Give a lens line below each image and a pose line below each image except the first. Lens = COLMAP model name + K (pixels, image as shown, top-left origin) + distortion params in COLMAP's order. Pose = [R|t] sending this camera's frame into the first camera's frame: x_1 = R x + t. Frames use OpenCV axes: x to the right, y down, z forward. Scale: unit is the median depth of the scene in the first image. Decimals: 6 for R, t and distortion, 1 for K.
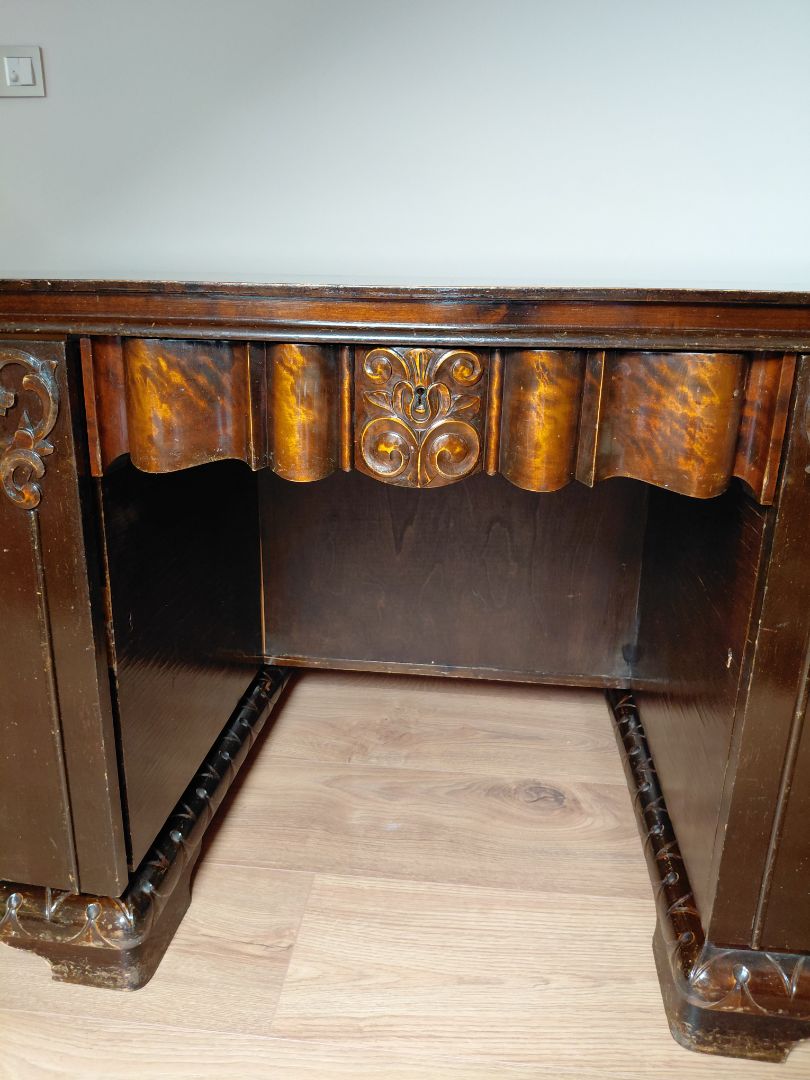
lens RADIAL K [[804.3, 0, 396.2], [0, 804.3, 539.3], [0, 0, 1]] dist [0.012105, -0.055089]
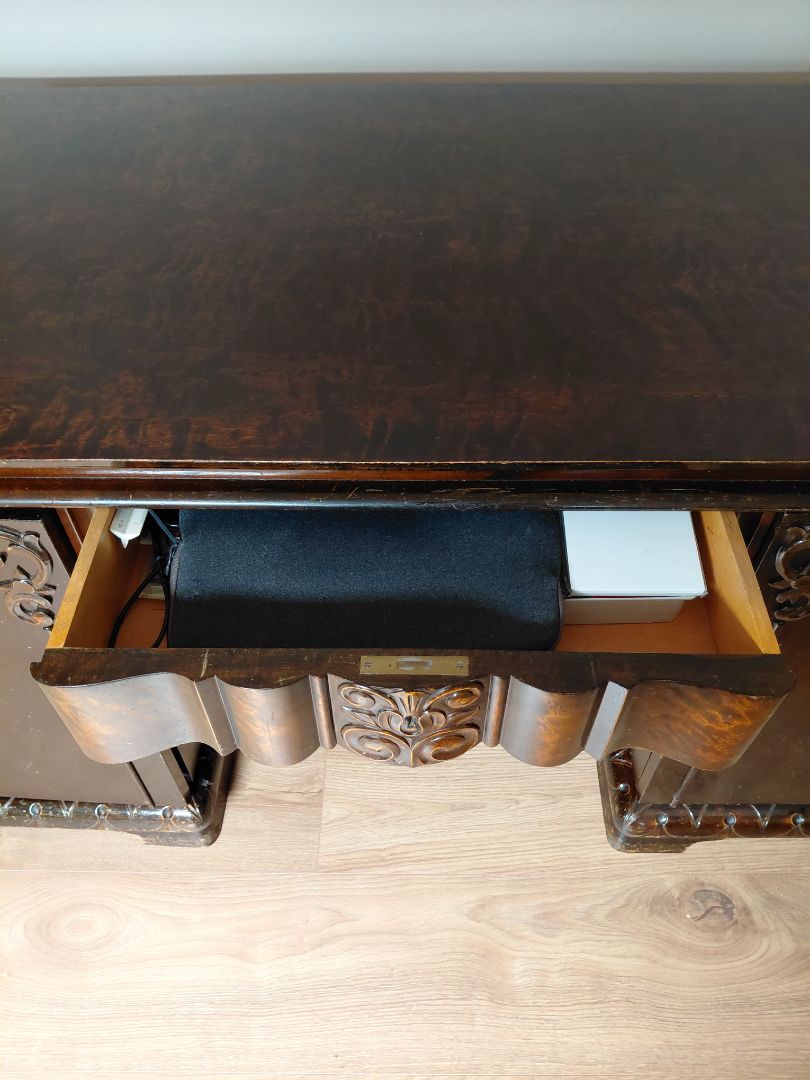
lens RADIAL K [[804.3, 0, 397.5], [0, 804.3, 528.3], [0, 0, 1]] dist [0.012105, -0.055089]
pose [[0.994787, -0.091556, 0.044914, -0.029899], [0.055423, 0.855082, 0.515522, -0.548480], [-0.085604, -0.510345, 0.855698, 0.103562]]
